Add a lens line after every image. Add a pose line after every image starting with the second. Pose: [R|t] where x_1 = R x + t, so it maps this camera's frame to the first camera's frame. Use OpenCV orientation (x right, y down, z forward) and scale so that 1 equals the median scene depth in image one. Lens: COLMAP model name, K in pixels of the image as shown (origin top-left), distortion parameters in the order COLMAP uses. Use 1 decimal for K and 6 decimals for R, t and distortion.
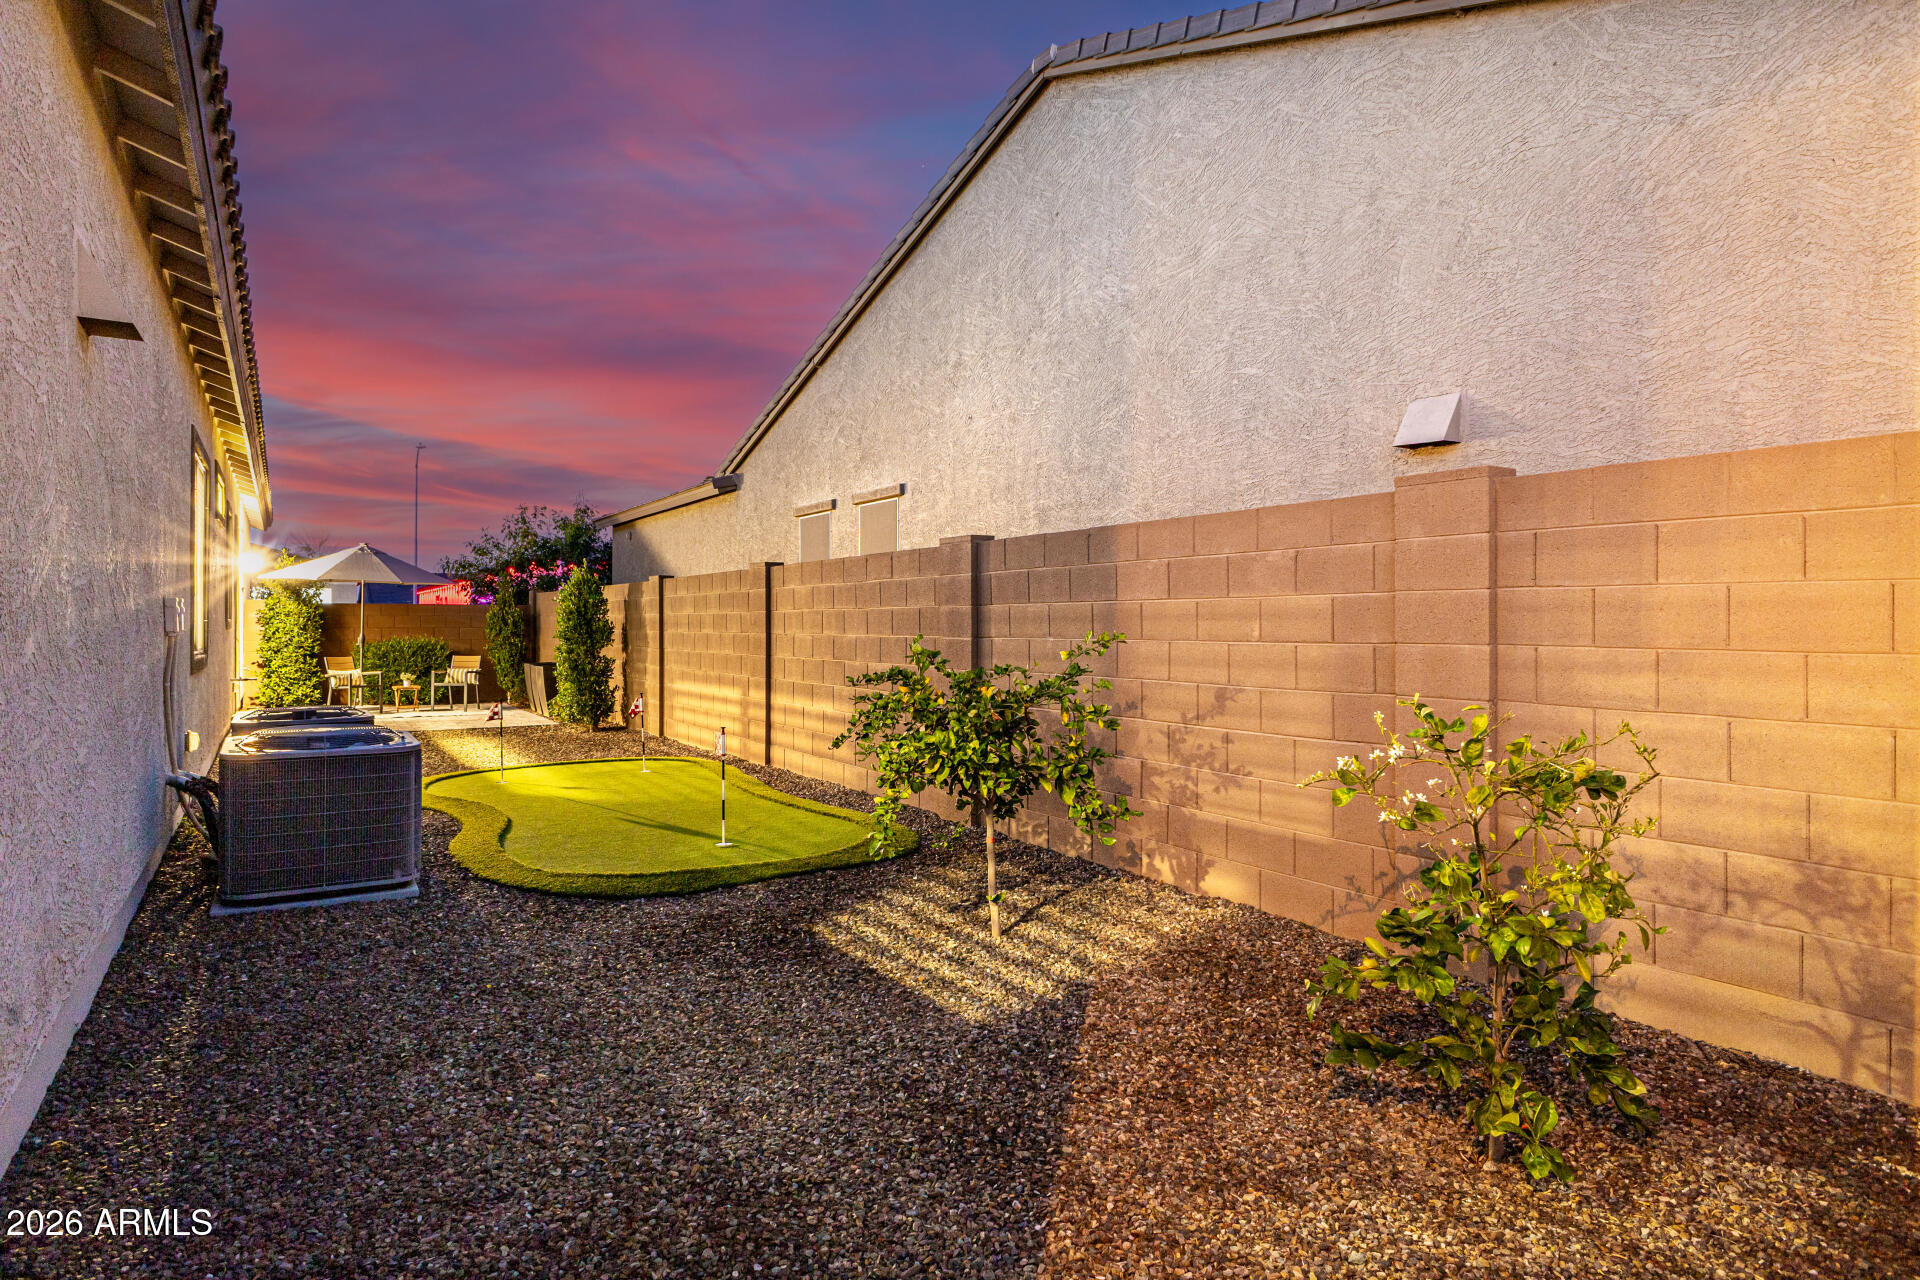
lens RADIAL K [[1068.8, 0, 956.9], [0, 1068.8, 623.6], [0, 0, 1]] dist [-0.001174, -0.000079]
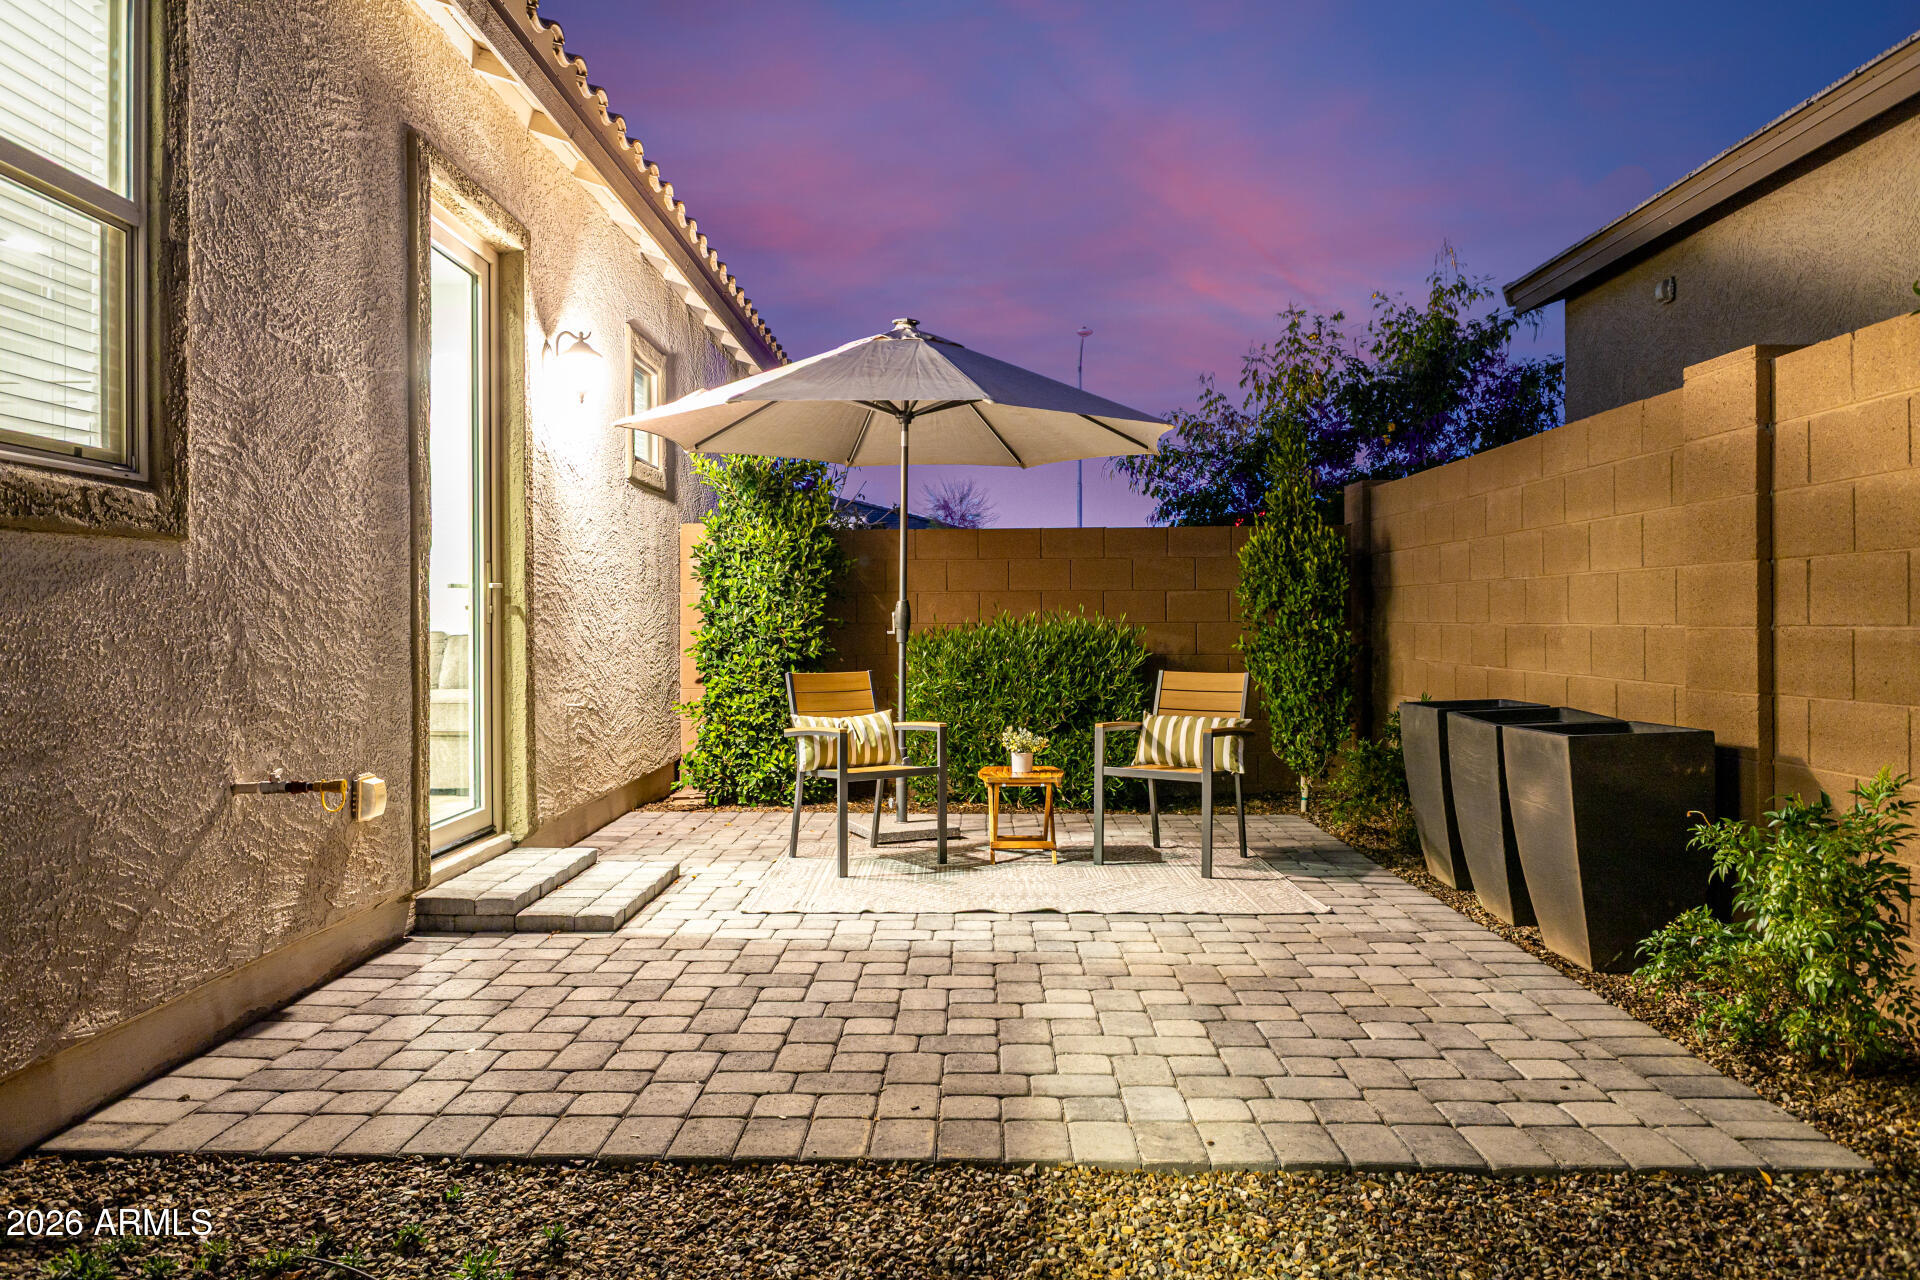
lens RADIAL K [[1245.5, 0, 960.0], [0, 1245.5, 640.0], [0, 0, 1]] dist [0.011955, 0.002829]
pose [[0.841702, 0.003419, -0.539932, -0.327489], [0.005107, 0.999885, 0.014293, 0.015892], [0.539918, -0.014787, 0.841587, 0.670220]]
